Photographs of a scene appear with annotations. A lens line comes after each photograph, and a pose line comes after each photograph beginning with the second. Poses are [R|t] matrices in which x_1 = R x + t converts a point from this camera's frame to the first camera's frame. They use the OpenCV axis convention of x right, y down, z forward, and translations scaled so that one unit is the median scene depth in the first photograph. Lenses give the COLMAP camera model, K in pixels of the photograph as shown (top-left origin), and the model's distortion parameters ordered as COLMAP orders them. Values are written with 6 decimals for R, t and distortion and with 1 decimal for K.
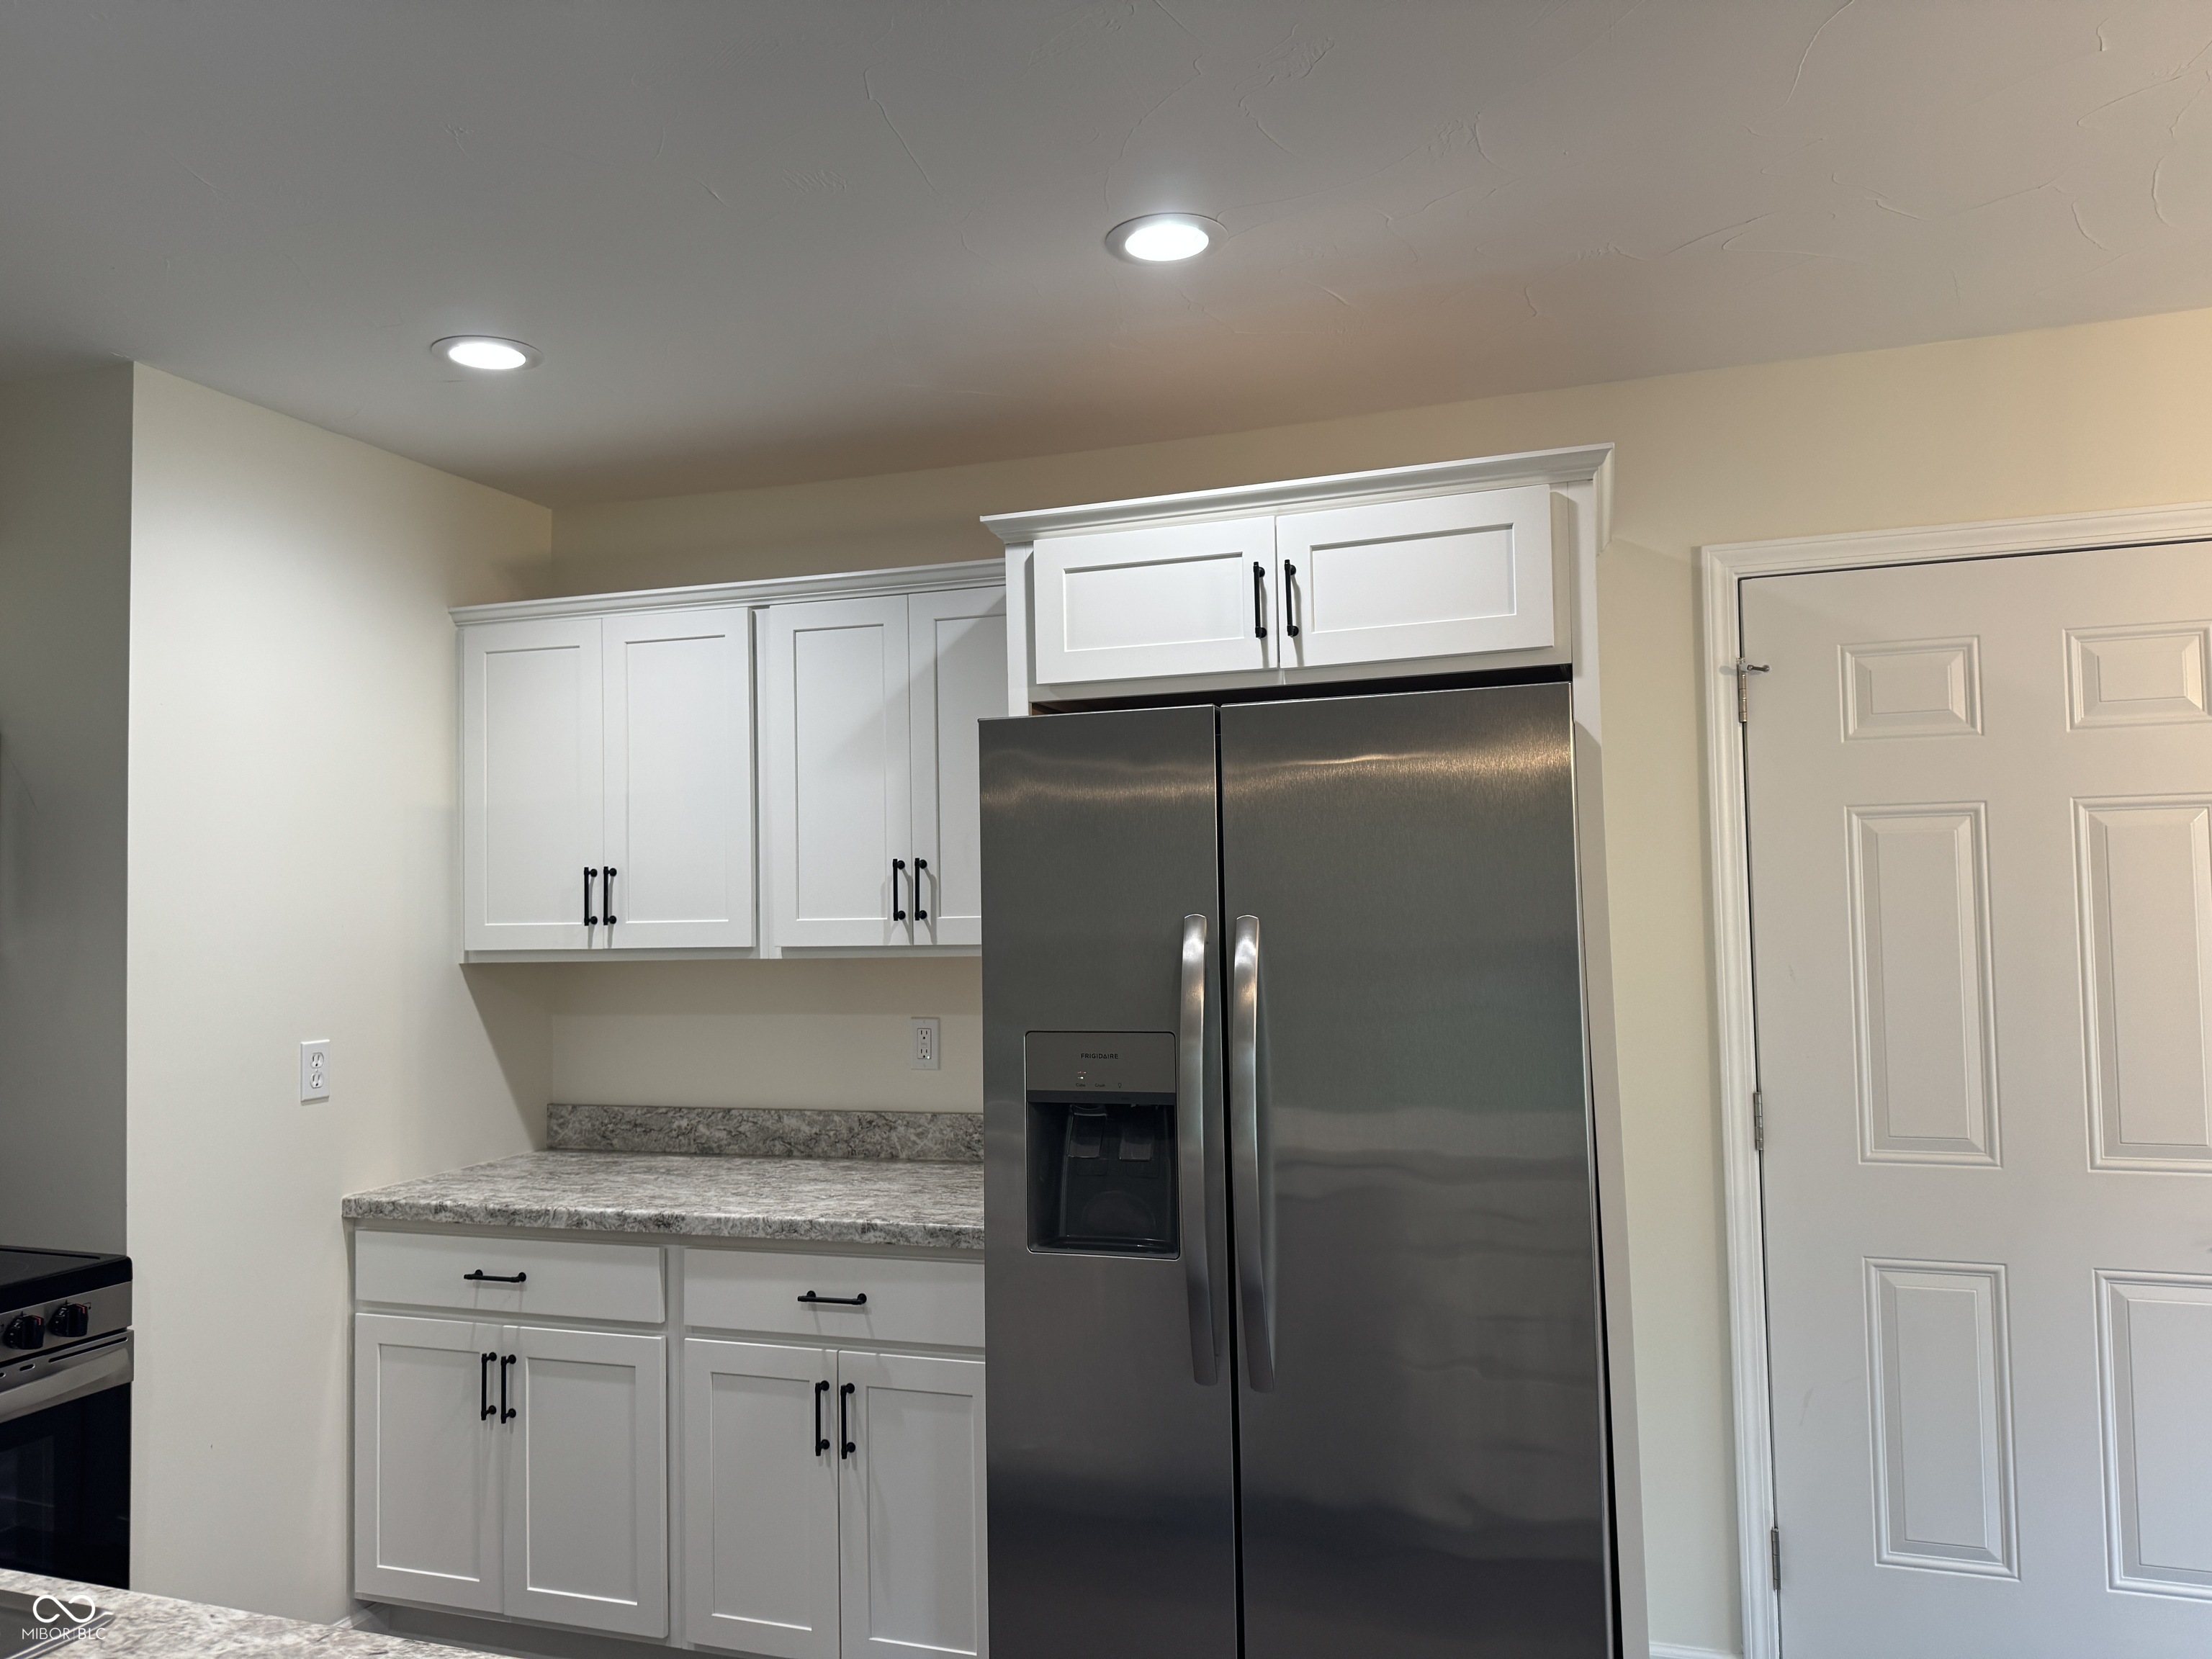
lens RADIAL K [[1544.8, 0, 1106.0], [0, 1544.8, 829.5], [0, 0, 1]] dist [0.112728, -0.165192]
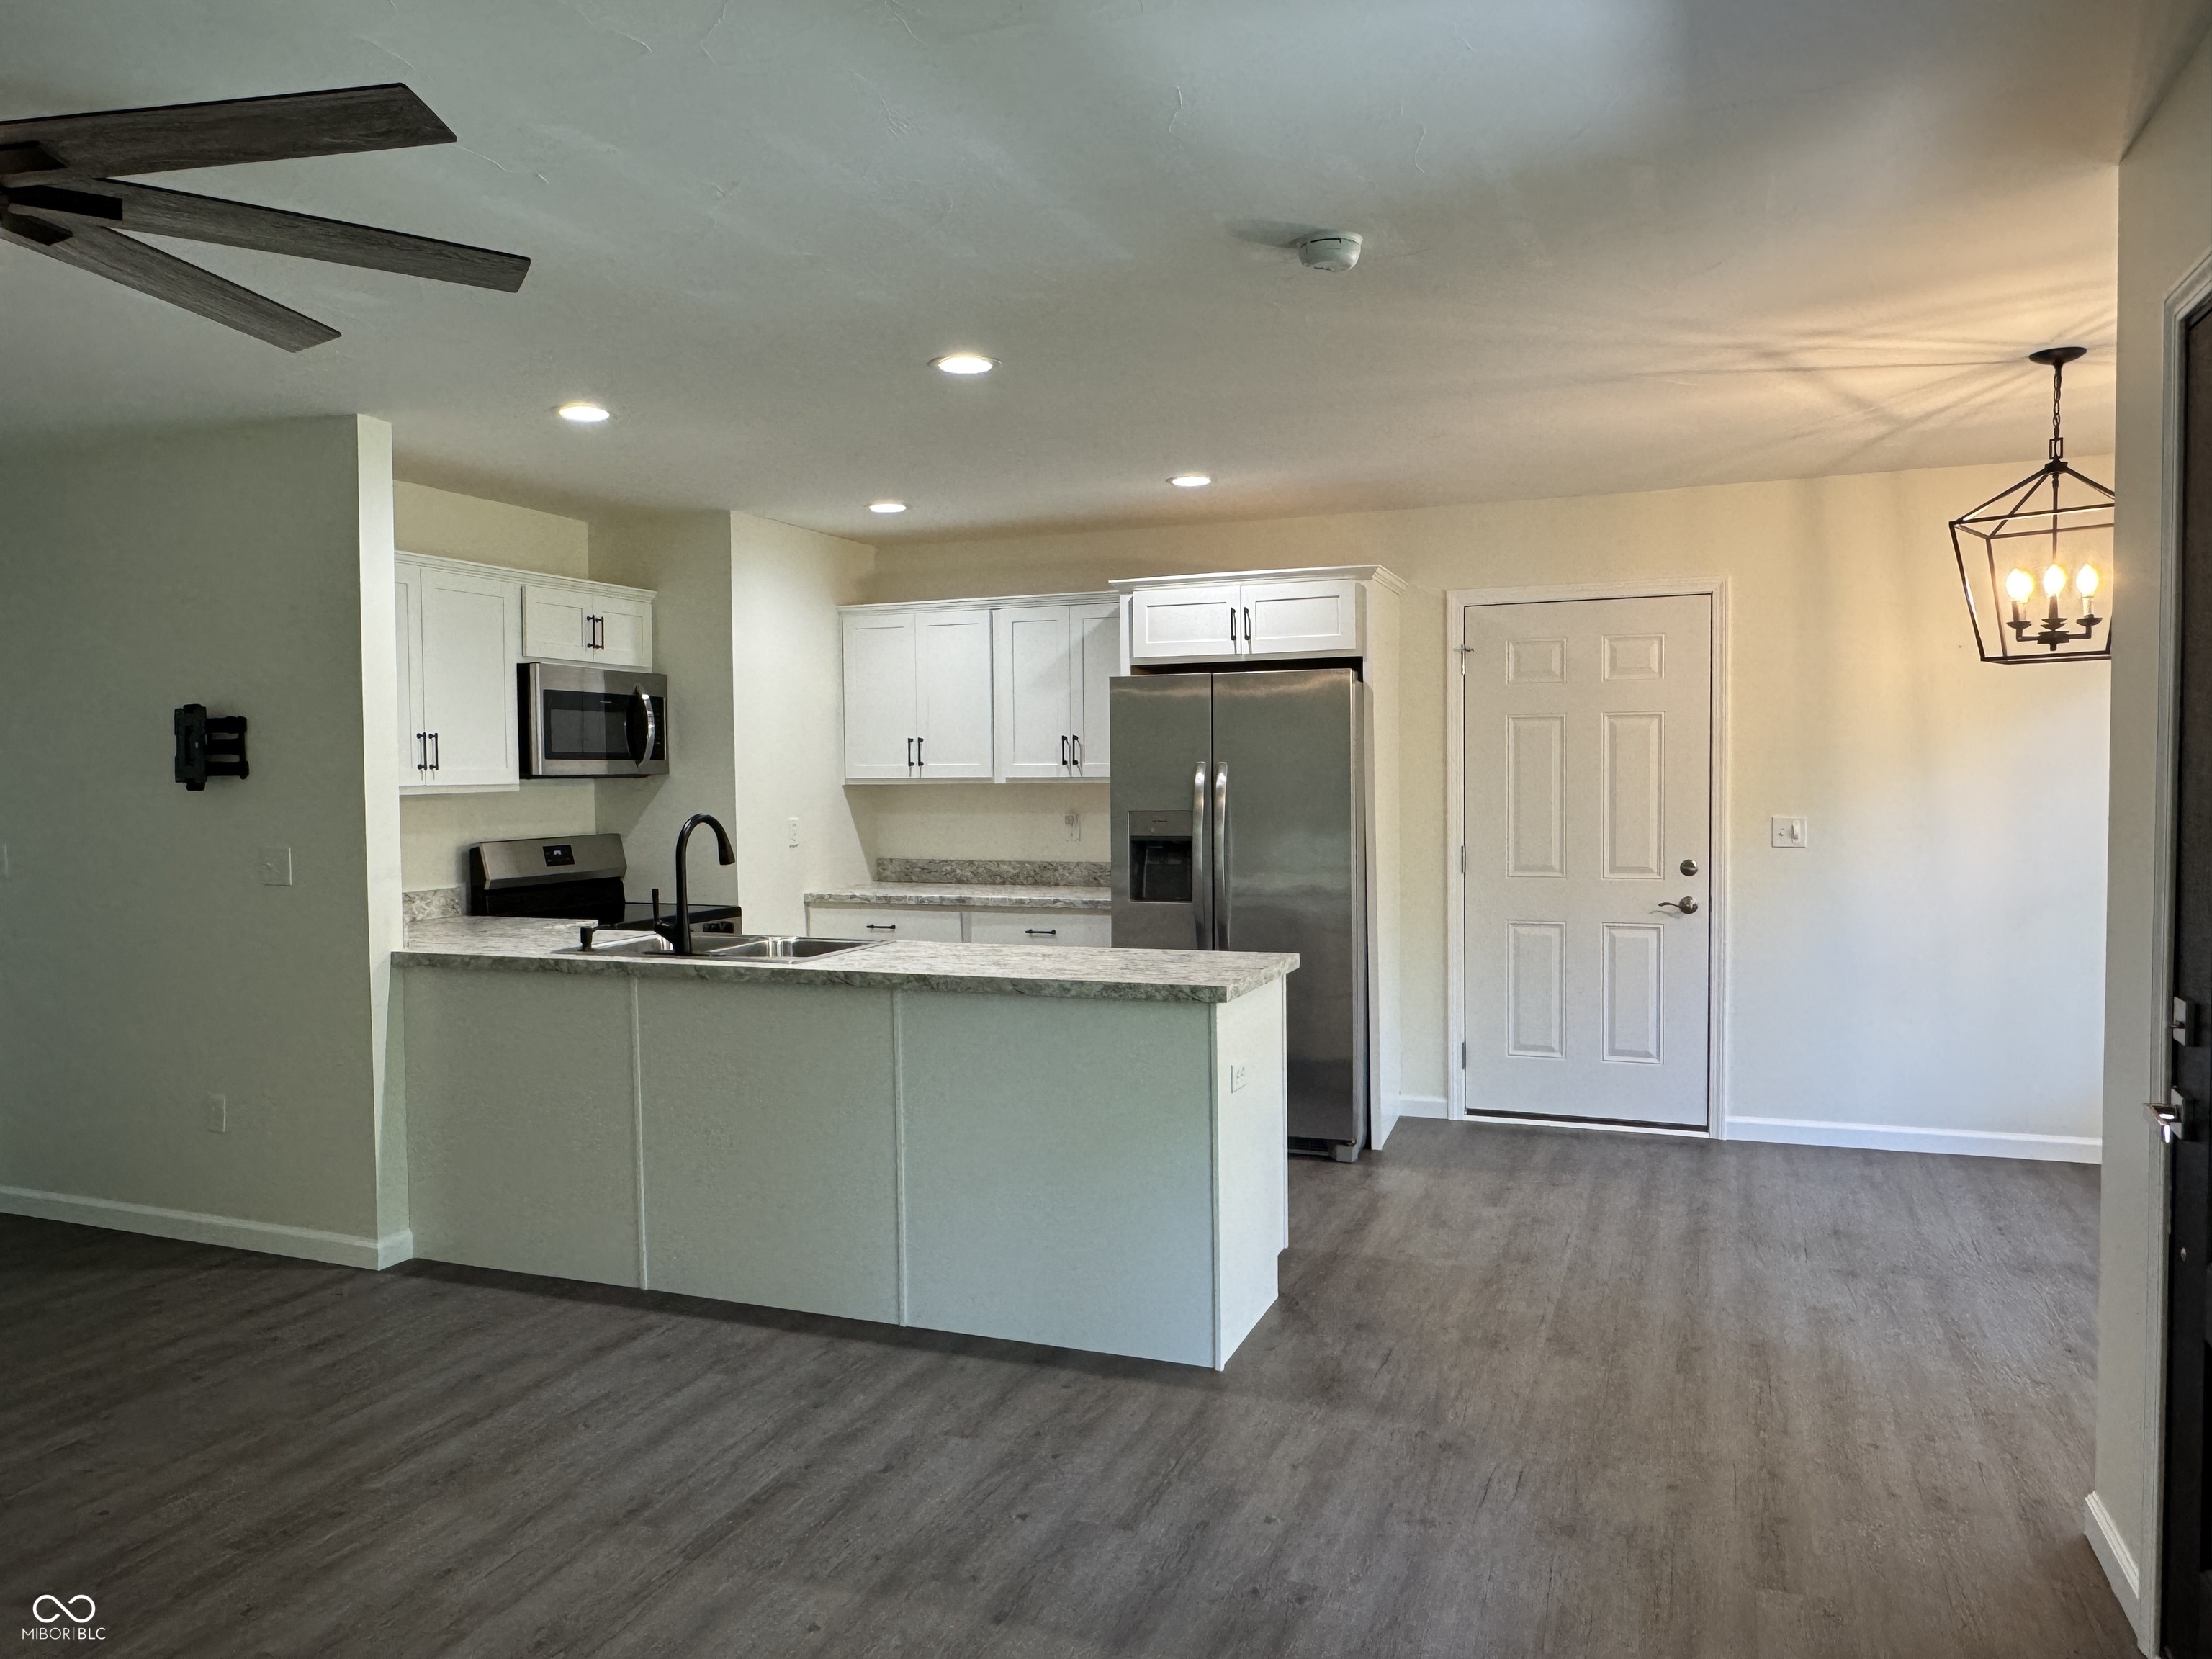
lens RADIAL K [[1538.4, 0, 1109.7], [0, 1538.4, 839.3], [0, 0, 1]] dist [-0.000853, 0.006947]
pose [[0.999090, 0.011484, -0.041067, 0.013620], [-0.007493, 0.995347, 0.096061, -0.044378], [0.041979, -0.095666, 0.994528, -1.145452]]
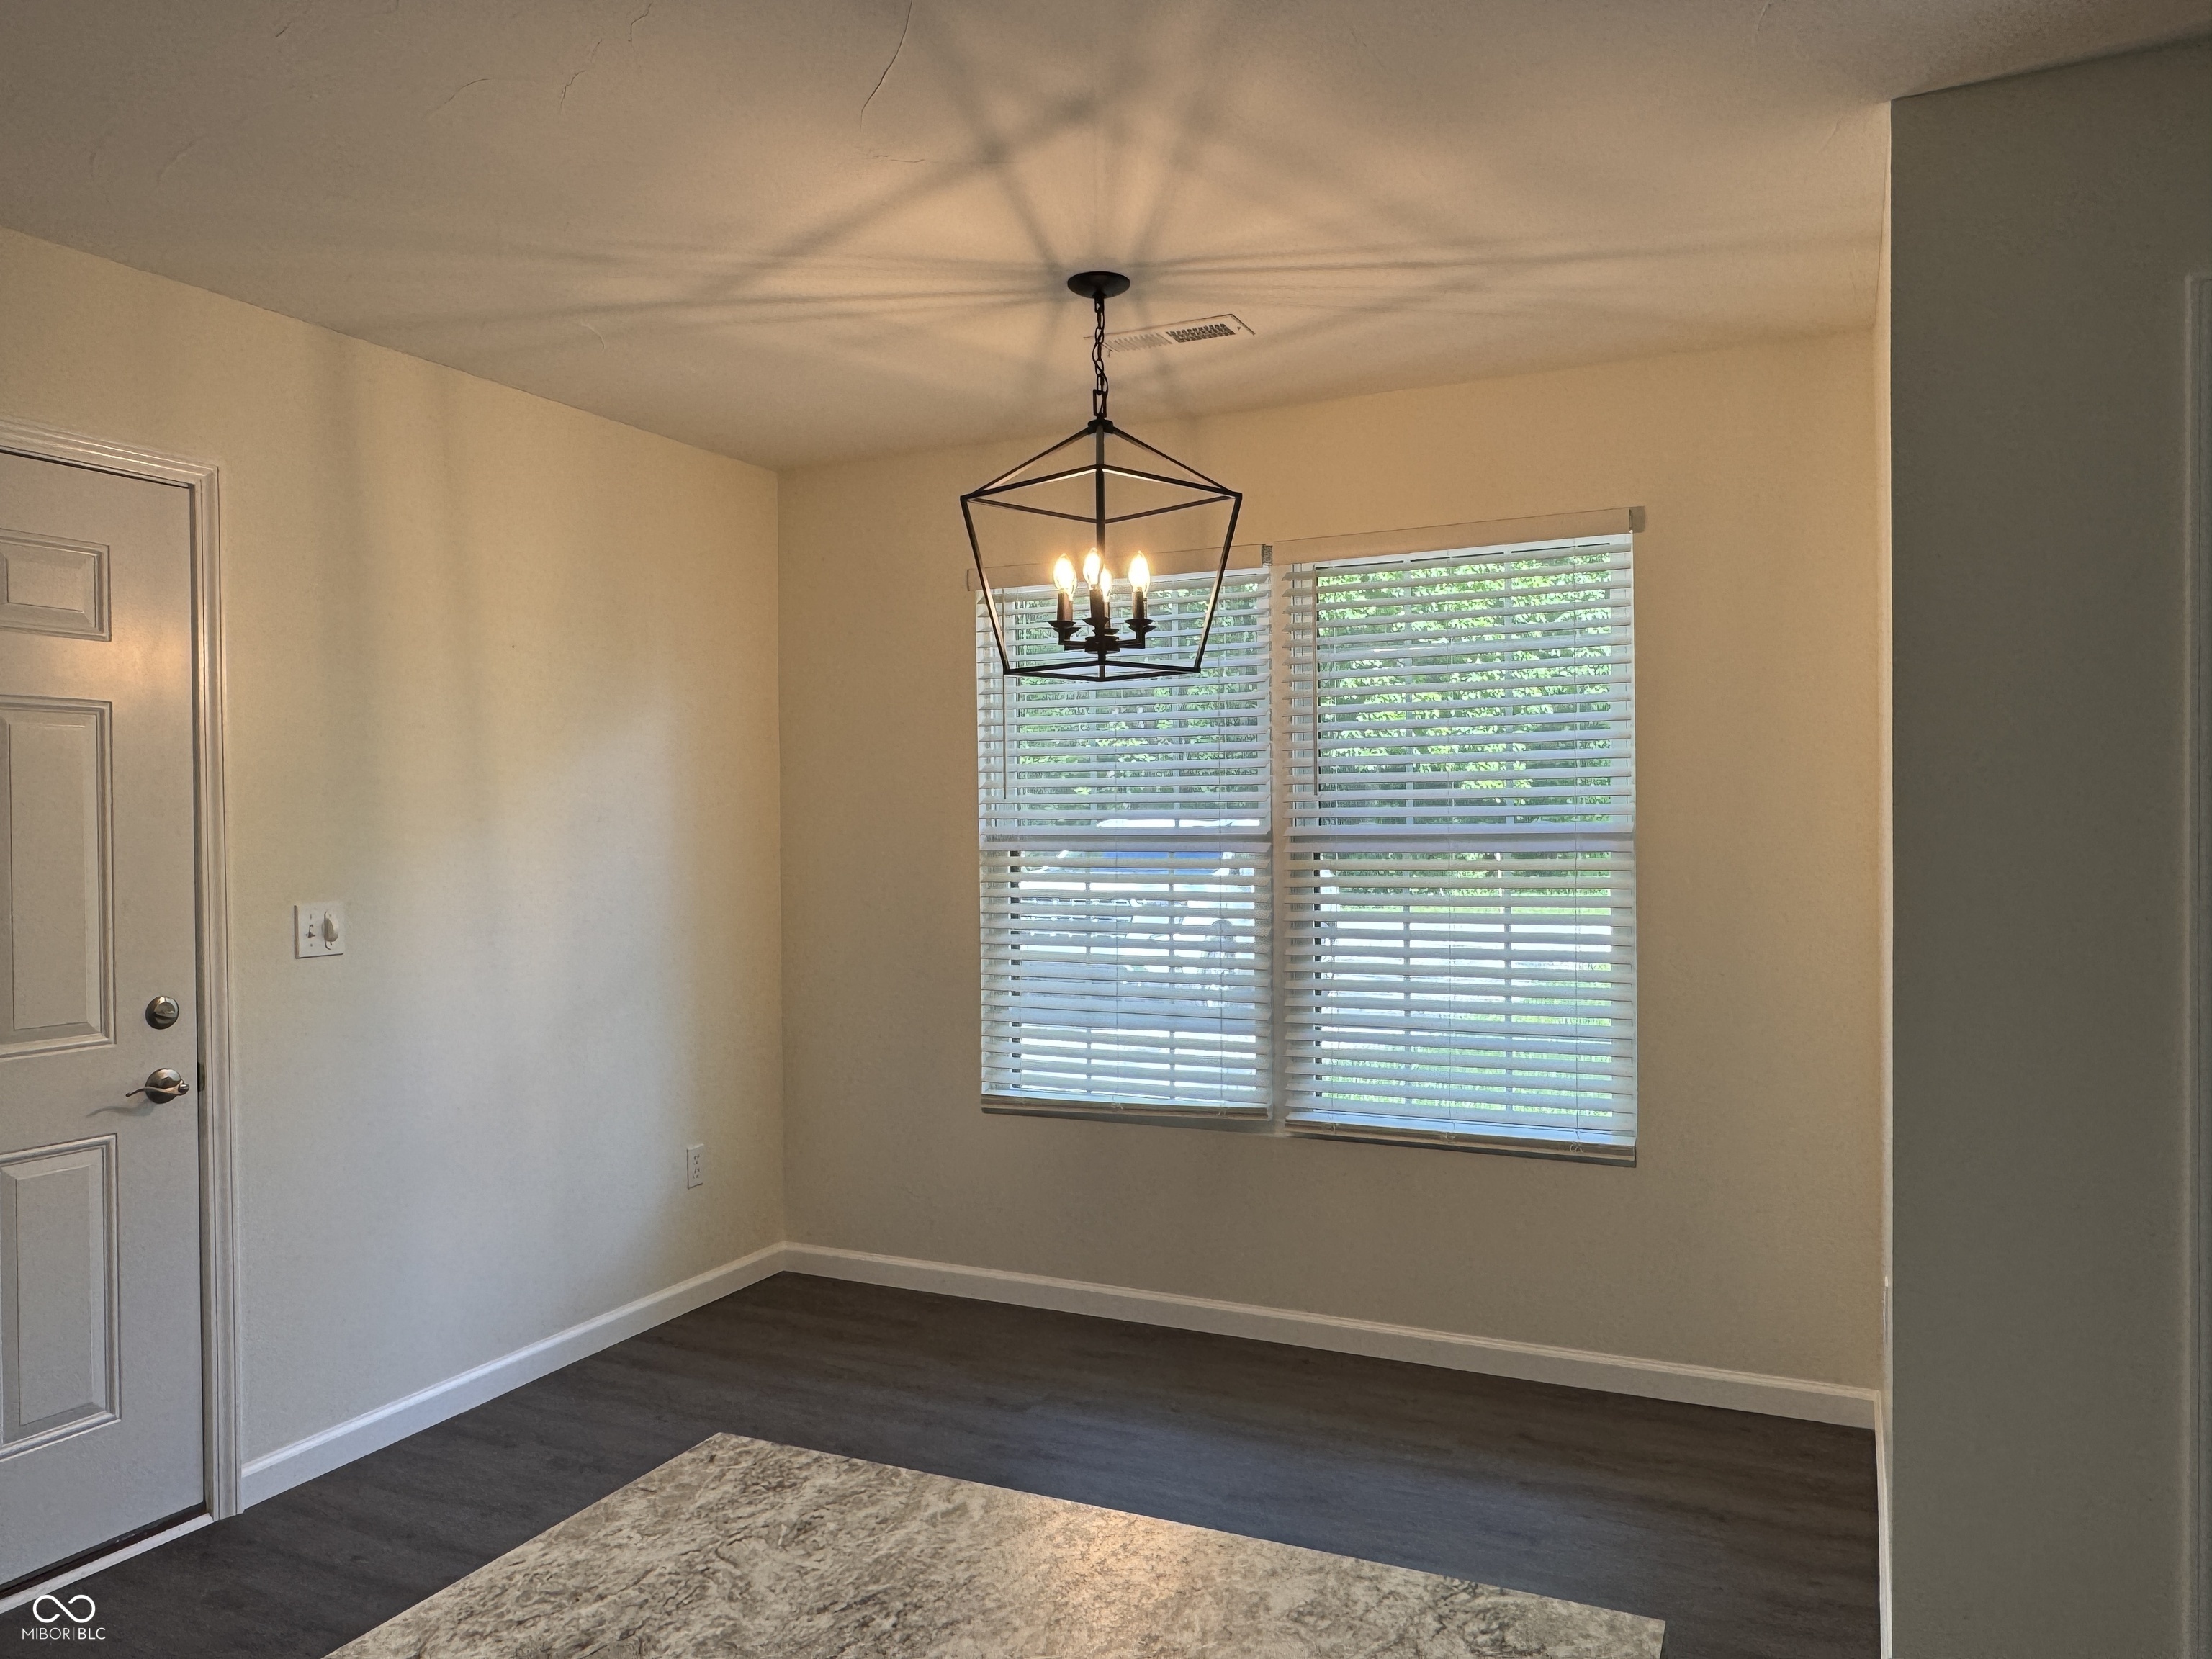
lens RADIAL K [[1538.4, 0, 1109.7], [0, 1538.4, 839.3], [0, 0, 1]] dist [-0.000853, 0.006947]
pose [[0.115543, 0.002293, 0.993300, -0.260936], [-0.042747, 0.999082, 0.002666, 0.032851], [-0.992382, -0.042769, 0.115535, 0.127871]]
